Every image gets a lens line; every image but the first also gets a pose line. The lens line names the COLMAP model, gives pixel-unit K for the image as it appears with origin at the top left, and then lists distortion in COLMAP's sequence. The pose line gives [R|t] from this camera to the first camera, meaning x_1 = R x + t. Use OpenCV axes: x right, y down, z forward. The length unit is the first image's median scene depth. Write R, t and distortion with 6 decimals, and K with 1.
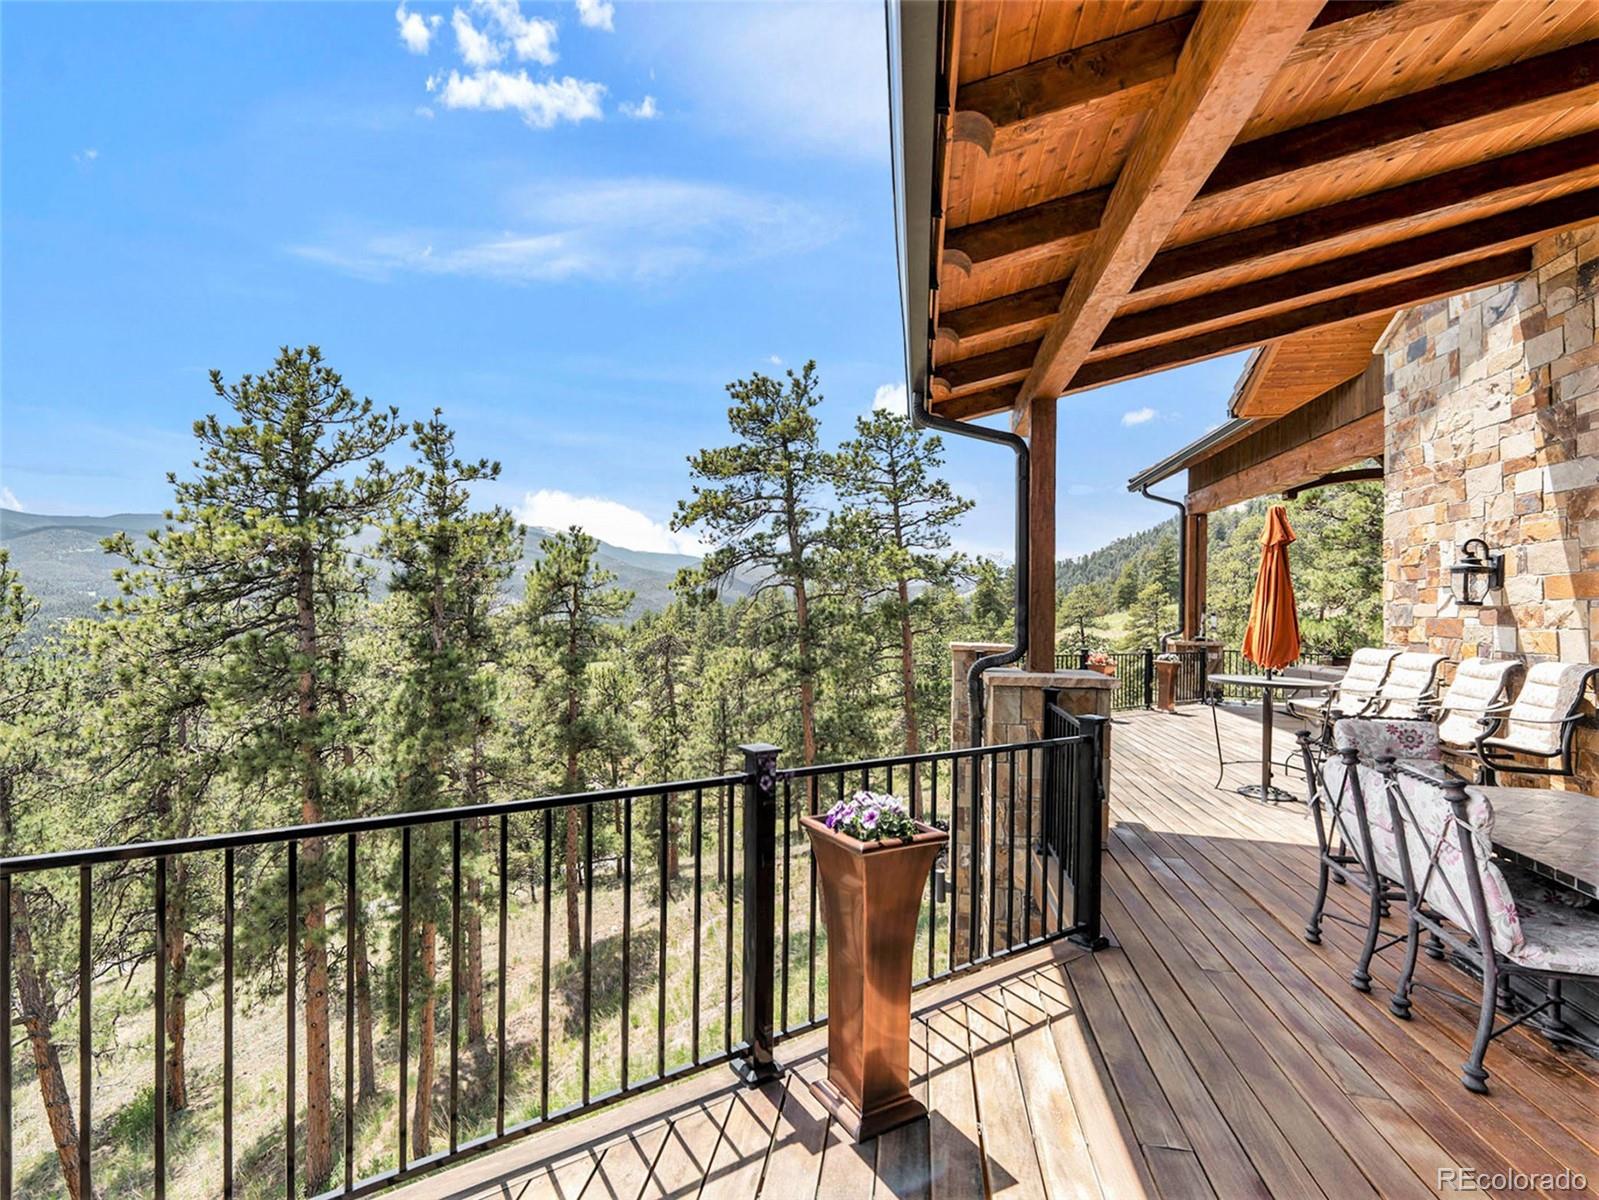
lens RADIAL K [[741.7, 0, 797.8], [0, 741.7, 600.6], [0, 0, 1]] dist [-0.004937, -0.001186]
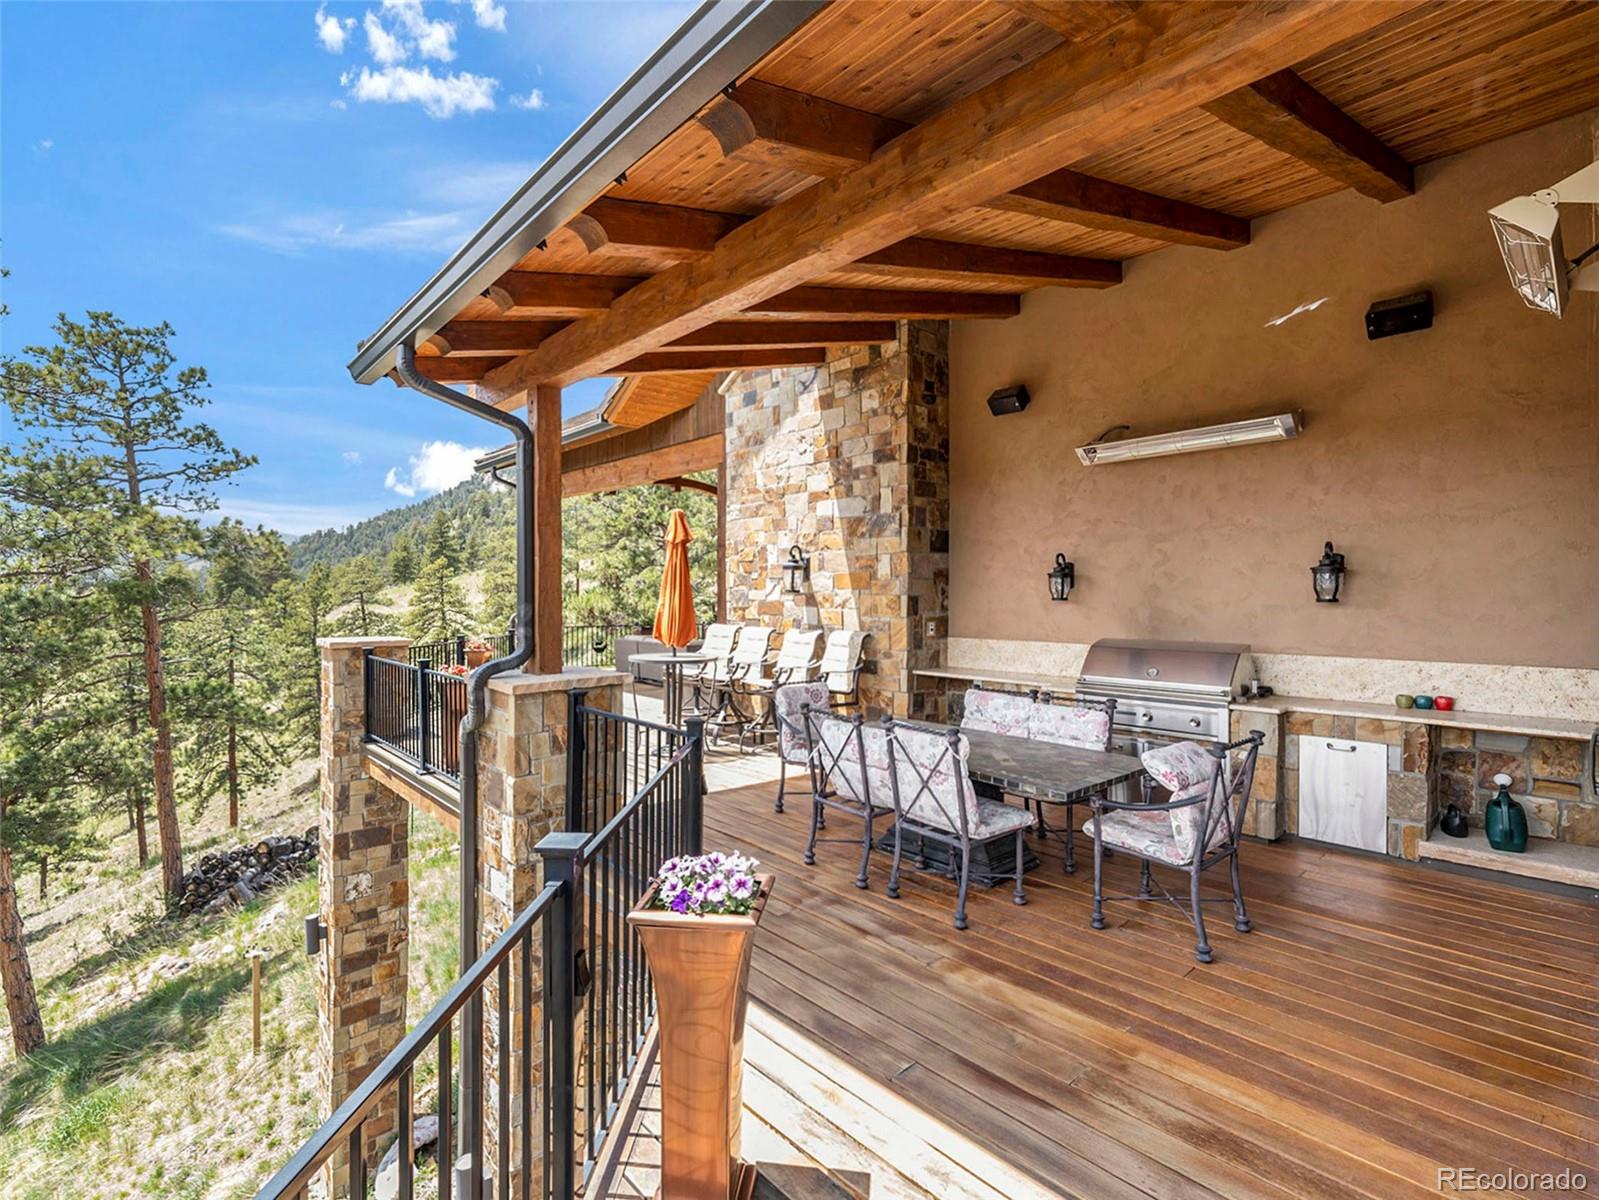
lens RADIAL K [[730.6, 0, 796.9], [0, 730.6, 601.0], [0, 0, 1]] dist [-0.001543, -0.000792]
pose [[0.606525, -0.026805, 0.794613, -0.178436], [-0.002940, 0.999349, 0.035956, -0.025565], [-0.795059, -0.024144, 0.606051, 0.139205]]
